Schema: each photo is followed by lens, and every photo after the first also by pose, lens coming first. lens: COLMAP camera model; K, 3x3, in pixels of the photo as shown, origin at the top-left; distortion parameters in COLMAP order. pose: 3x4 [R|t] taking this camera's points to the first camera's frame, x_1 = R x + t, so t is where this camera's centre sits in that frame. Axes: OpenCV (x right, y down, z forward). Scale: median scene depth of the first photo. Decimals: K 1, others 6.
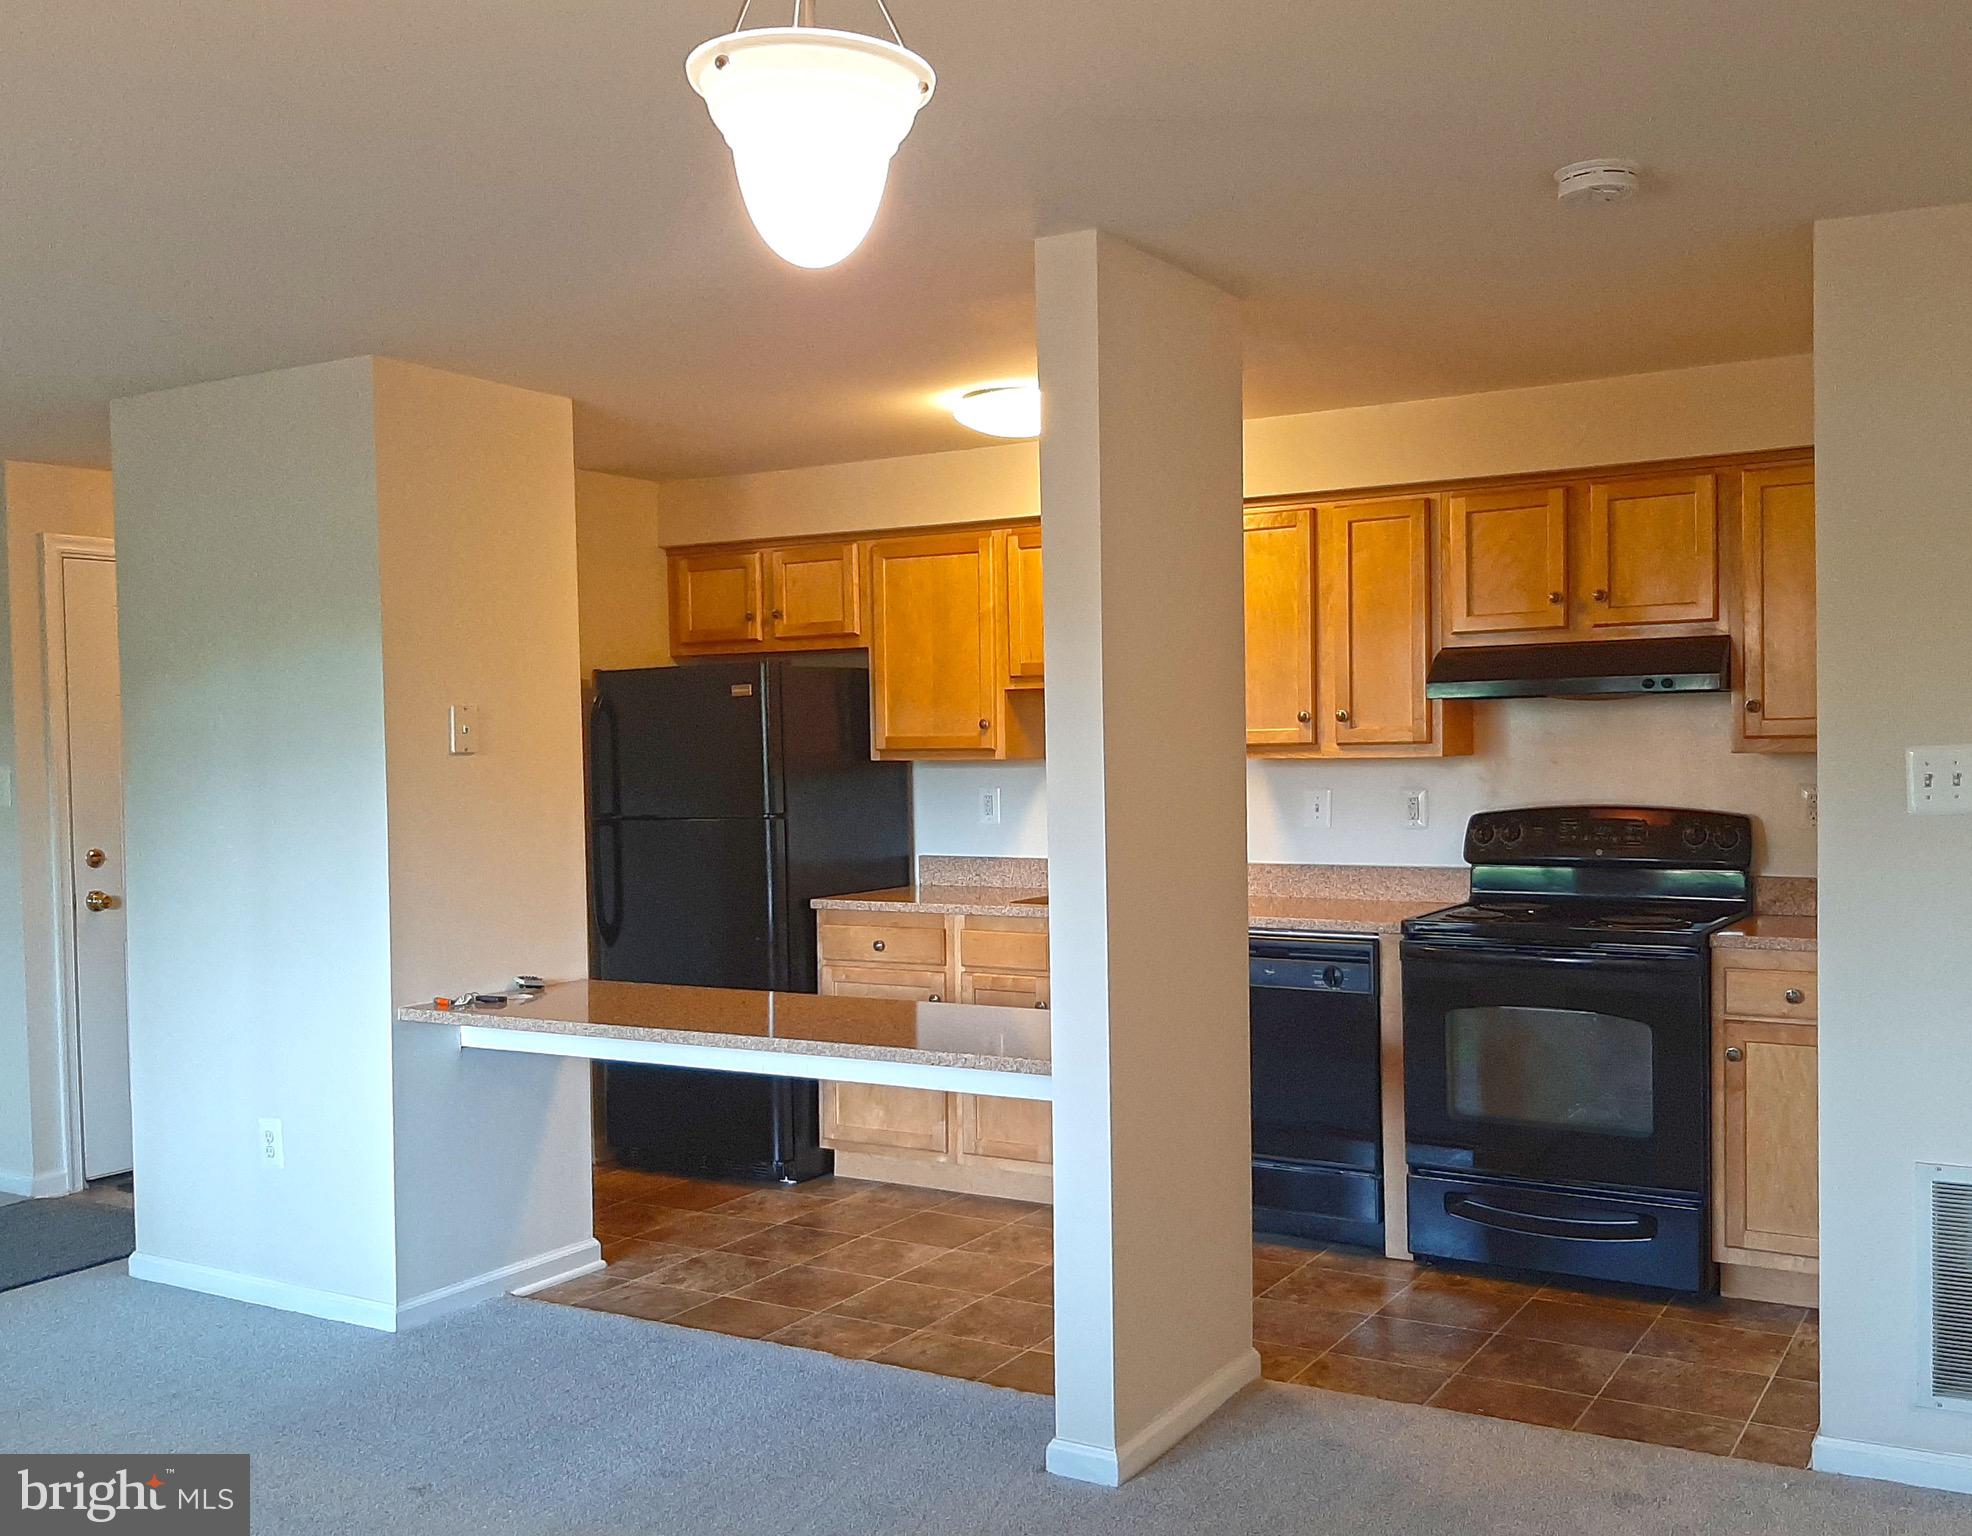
lens RADIAL K [[1826.7, 0, 1120.8], [0, 1826.7, 792.0], [0, 0, 1]] dist [0.076746, -0.094348]
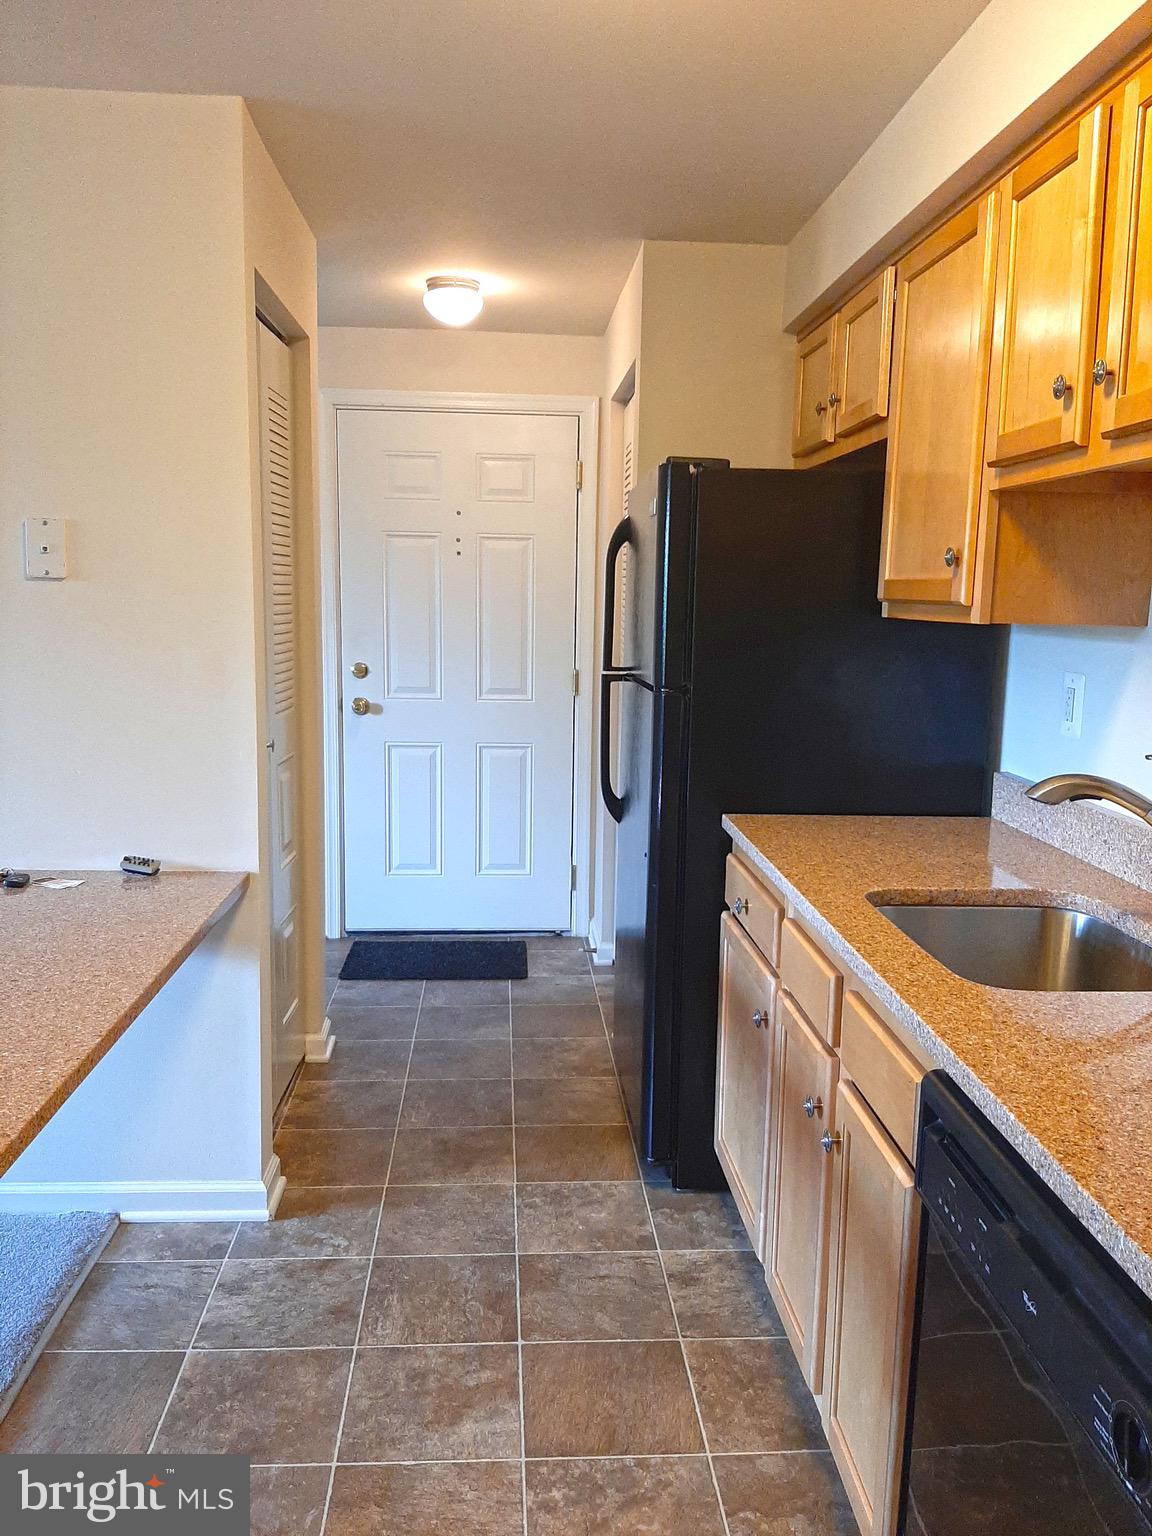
lens RADIAL K [[1219.6, 0, 576.0], [0, 1219.6, 768.0], [0, 0, 1]] dist [0.011300, -0.003684]
pose [[0.528425, 0.150523, -0.835530, 0.211468], [-0.053326, 0.988099, 0.144283, -0.025767], [0.847304, -0.031688, 0.530162, 0.818107]]
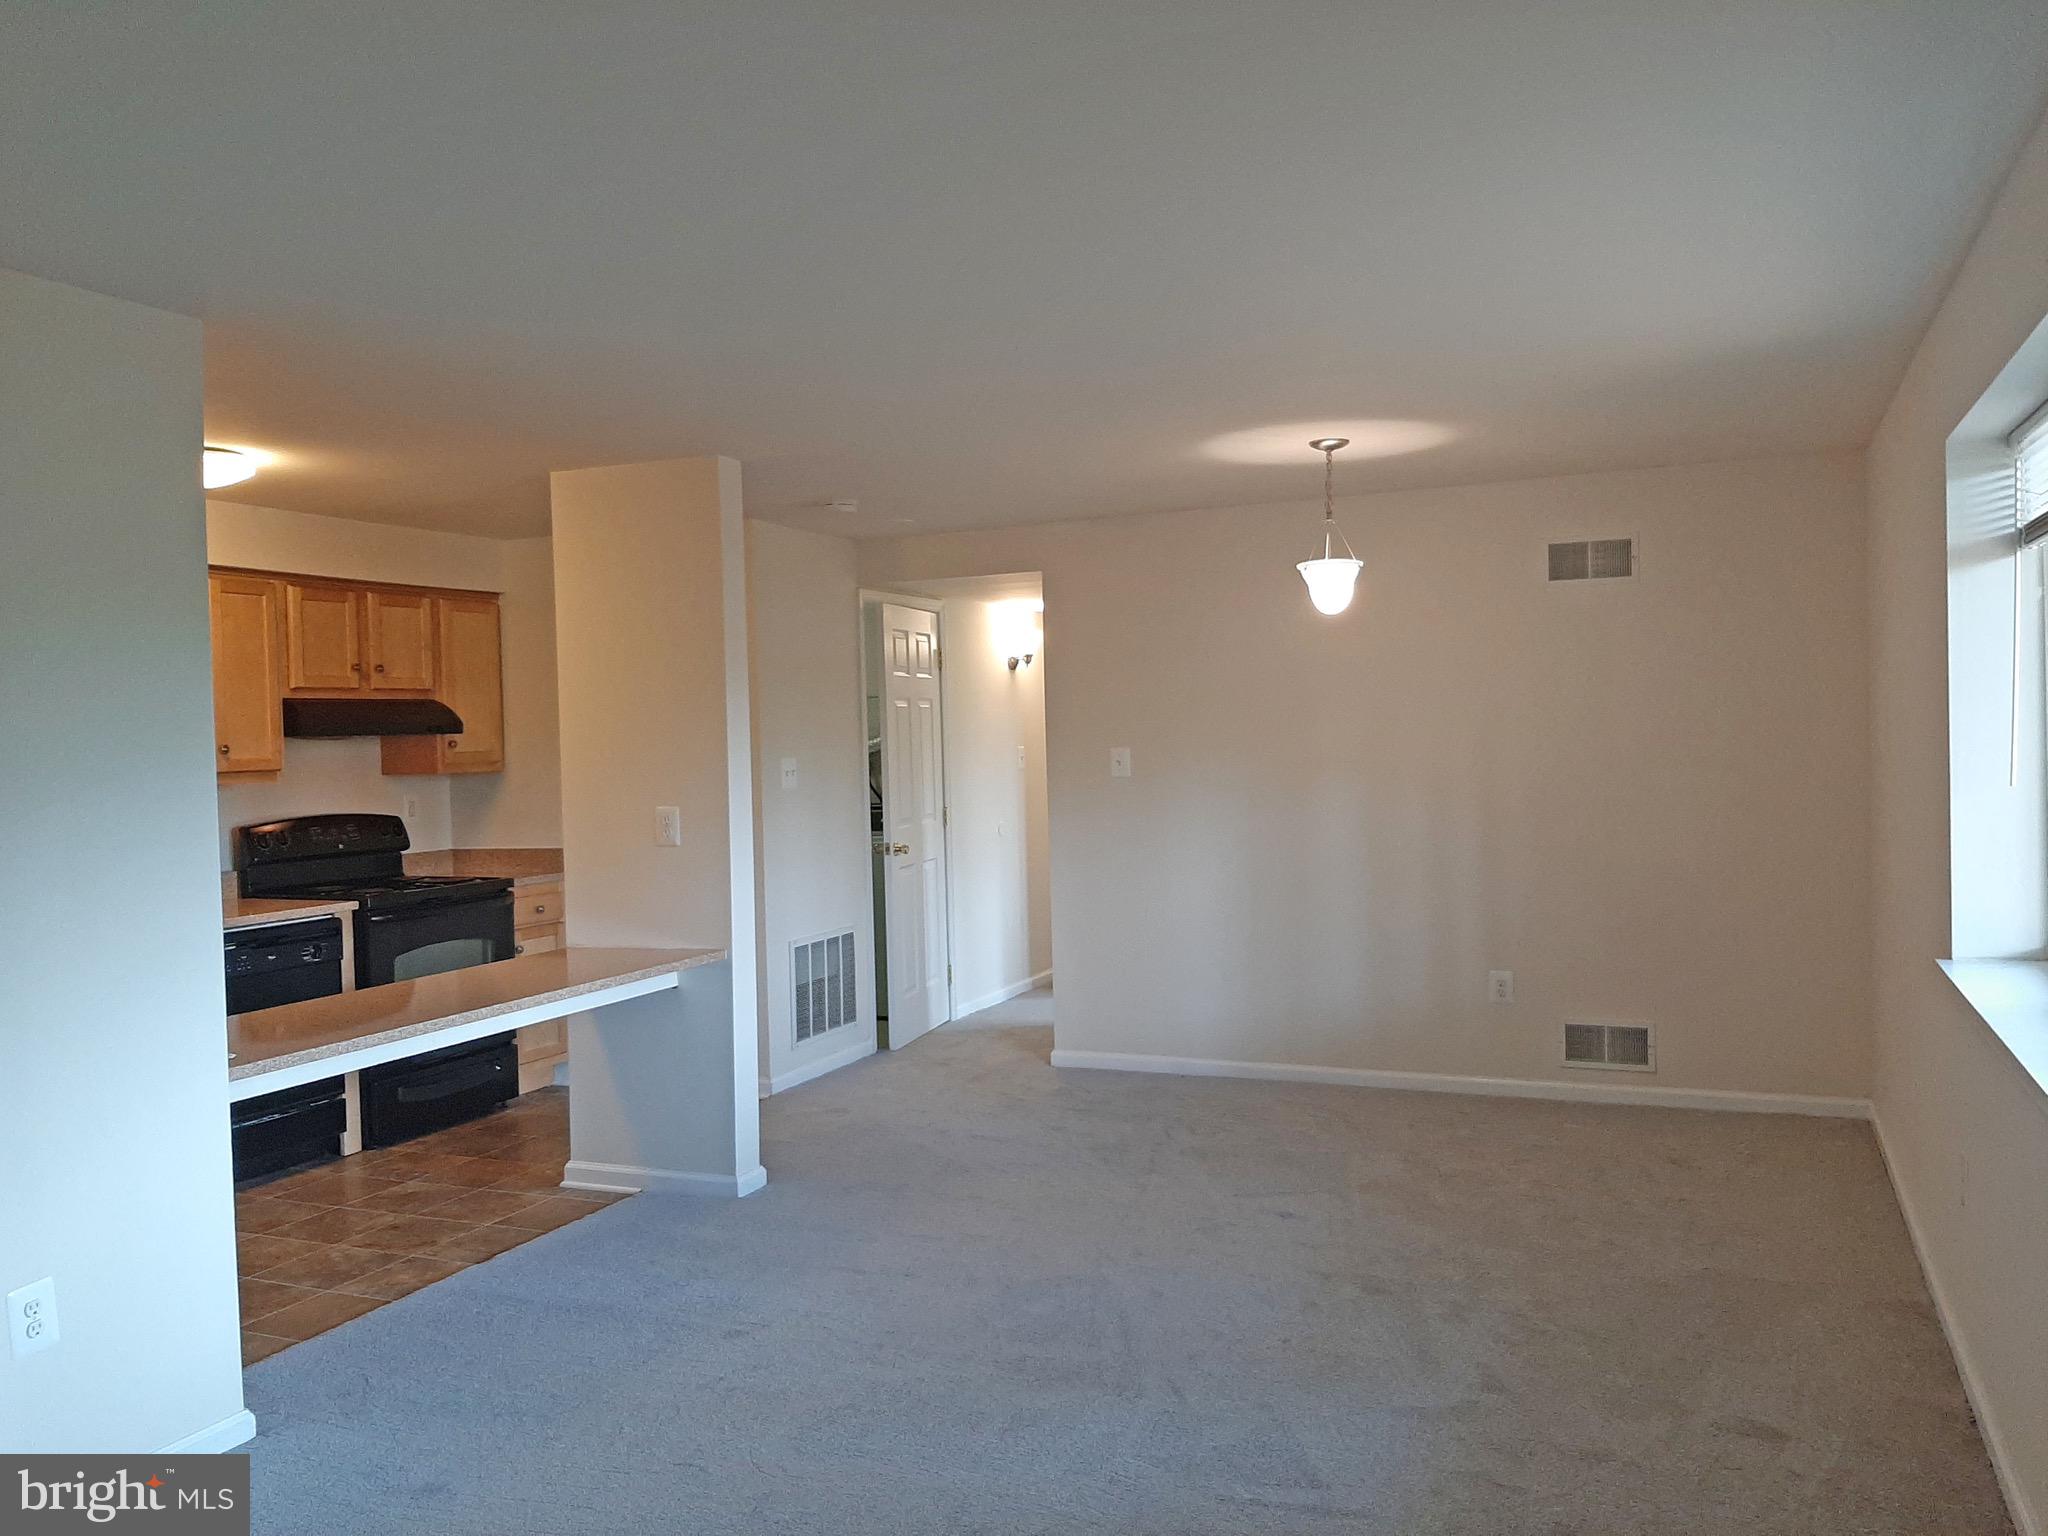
lens RADIAL K [[1552.5, 0, 1024.0], [0, 1552.5, 768.0], [0, 0, 1]] dist [0.024717, -0.002054]
pose [[-0.095049, -0.003345, 0.995467, -1.010461], [0.055791, 0.998405, 0.008682, -0.009454], [-0.993908, 0.056363, -0.094711, 0.595576]]
